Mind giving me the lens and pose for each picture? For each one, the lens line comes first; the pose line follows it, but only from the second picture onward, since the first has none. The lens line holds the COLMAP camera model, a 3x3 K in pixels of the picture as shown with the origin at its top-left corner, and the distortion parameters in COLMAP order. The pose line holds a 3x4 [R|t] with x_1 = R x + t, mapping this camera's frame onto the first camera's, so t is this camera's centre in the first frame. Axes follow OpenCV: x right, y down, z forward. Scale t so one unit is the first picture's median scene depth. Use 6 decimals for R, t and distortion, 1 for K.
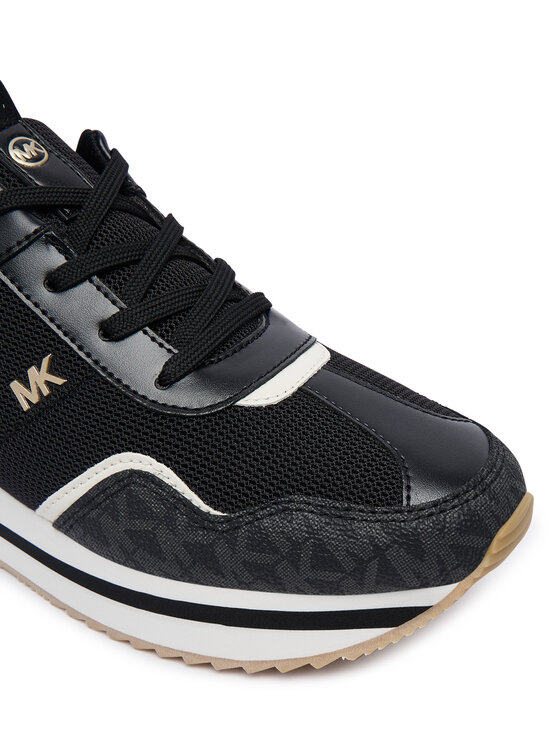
lens RADIAL K [[1027.5, 0, 280.0], [0, 1027.5, 373.0], [0, 0, 1]] dist [0.093306, -0.029086]
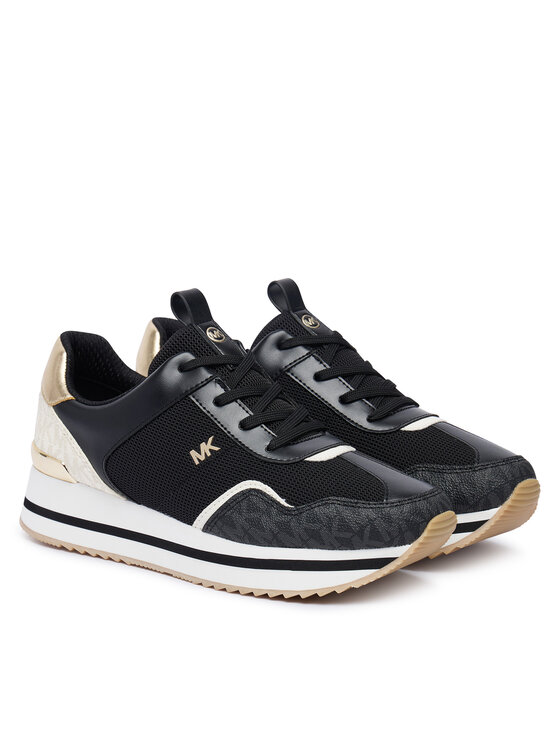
lens RADIAL K [[2008.3, 0, 280.0], [0, 2008.3, 373.0], [0, 0, 1]] dist [-0.054387, -0.041274]
pose [[0.996407, 0.045389, -0.071506, 0.178003], [-0.068075, 0.931498, -0.357320, 1.260143], [0.050389, 0.360903, 0.931241, -2.668364]]
